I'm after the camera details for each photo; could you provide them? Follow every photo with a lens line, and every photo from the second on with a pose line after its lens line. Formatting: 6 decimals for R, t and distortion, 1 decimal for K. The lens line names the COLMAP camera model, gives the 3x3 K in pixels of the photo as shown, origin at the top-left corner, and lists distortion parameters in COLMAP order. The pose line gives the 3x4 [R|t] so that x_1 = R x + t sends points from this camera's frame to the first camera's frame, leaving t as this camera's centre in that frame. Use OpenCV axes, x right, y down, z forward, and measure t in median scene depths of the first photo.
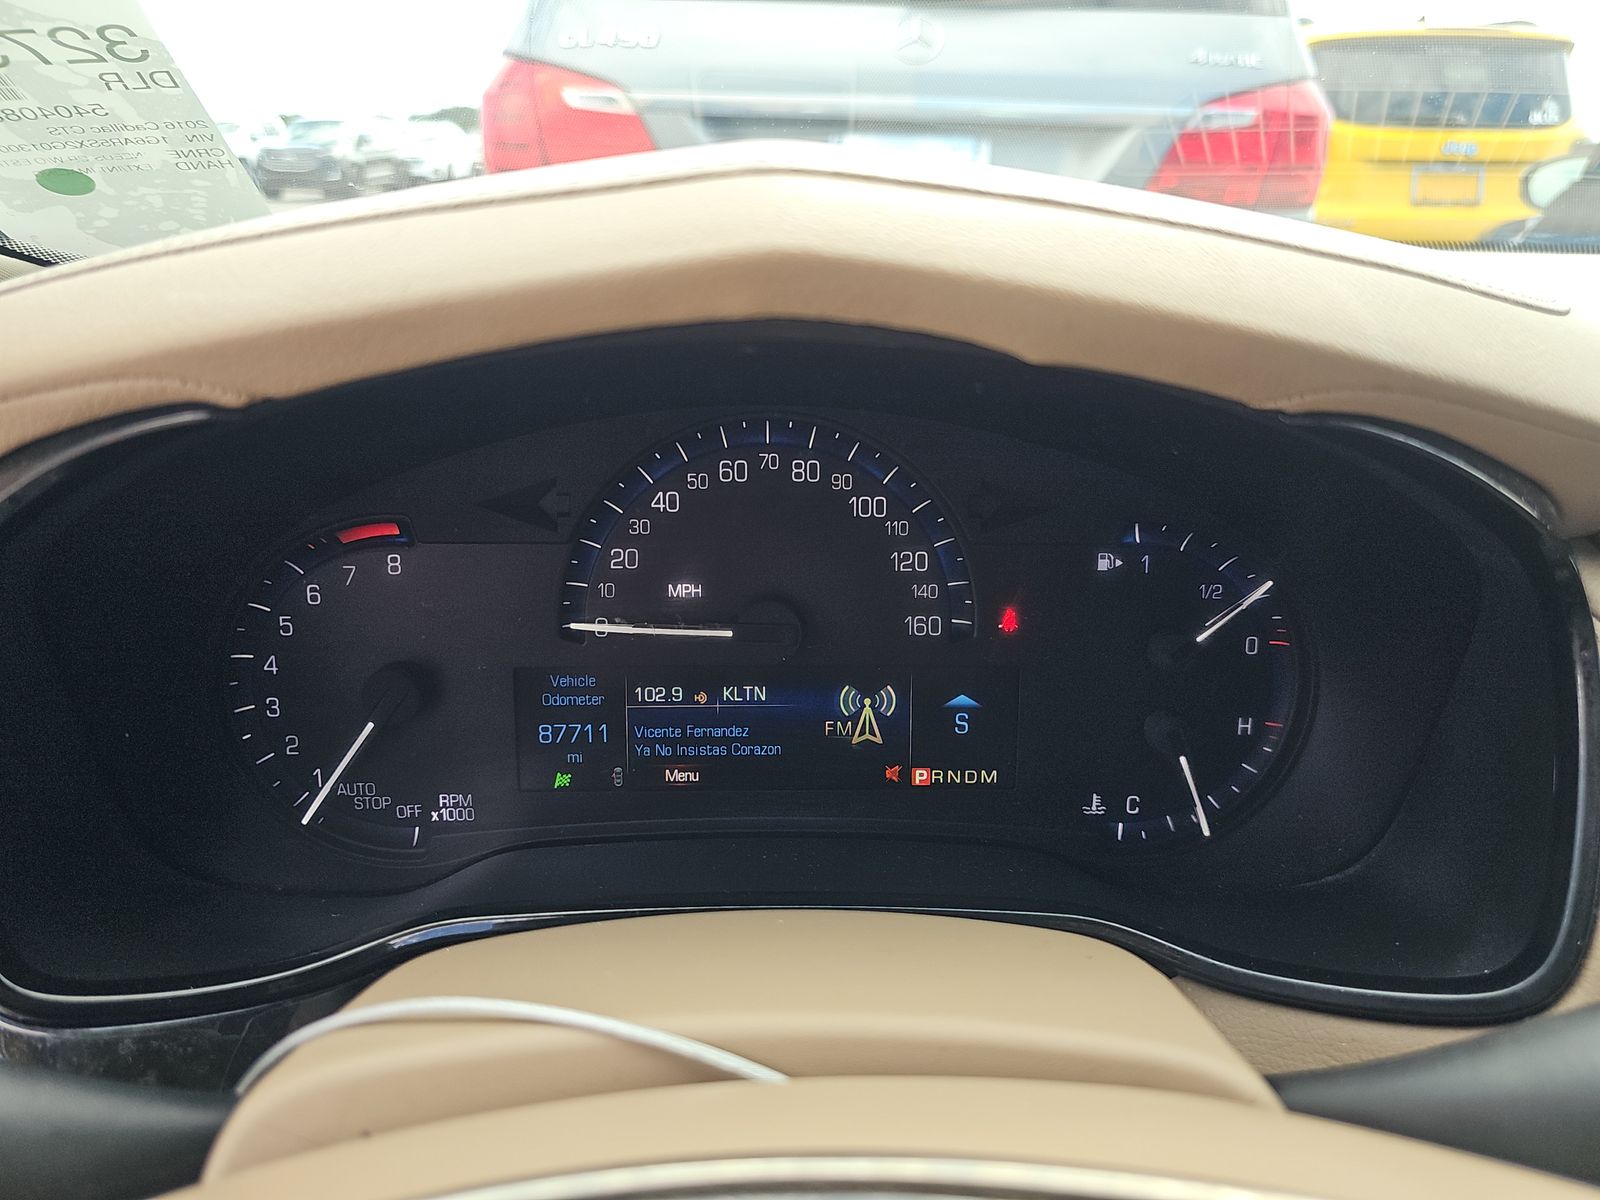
lens RADIAL K [[1159.9, 0, 800.0], [0, 1159.9, 600.0], [0, 0, 1]] dist [0.050364, -0.056674]
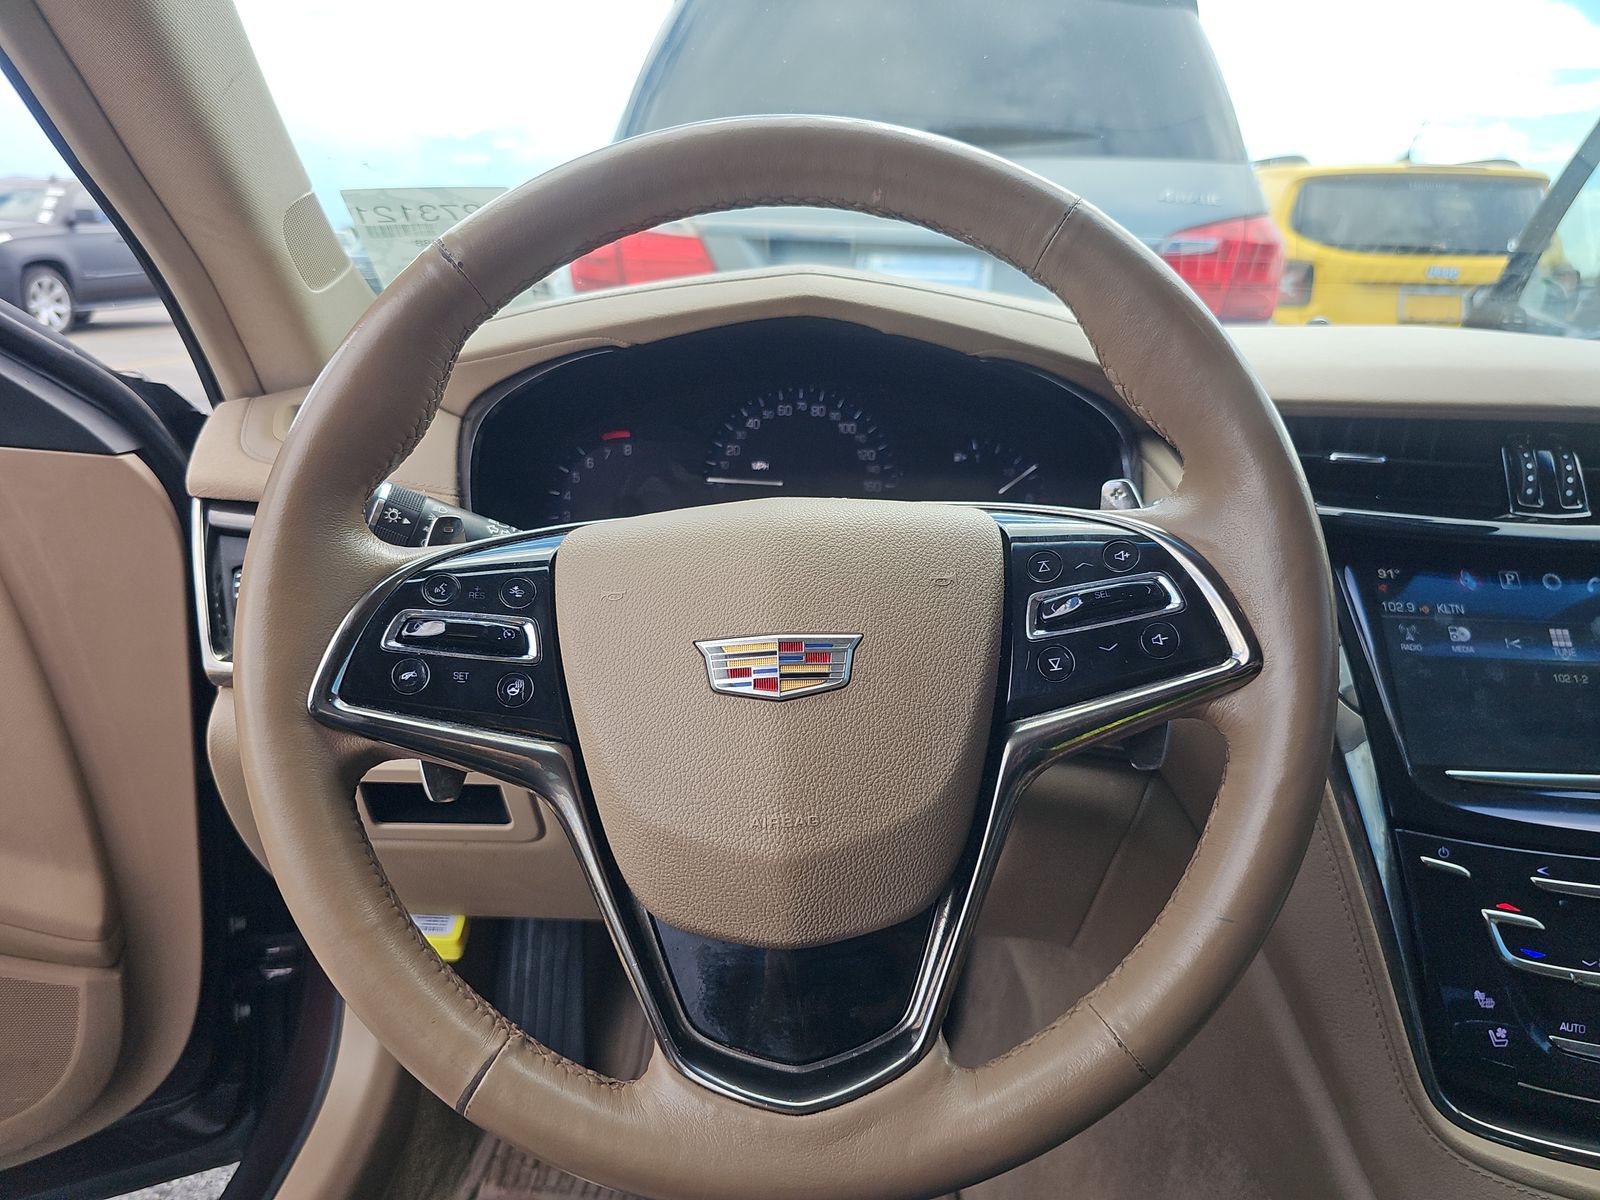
lens RADIAL K [[1159.9, 0, 800.0], [0, 1159.9, 600.0], [0, 0, 1]] dist [0.050364, -0.056674]
pose [[0.999426, 0.022299, -0.025517, 0.033647], [-0.024468, 0.995812, -0.088091, 0.425856], [0.023446, 0.088665, 0.995786, -1.107958]]
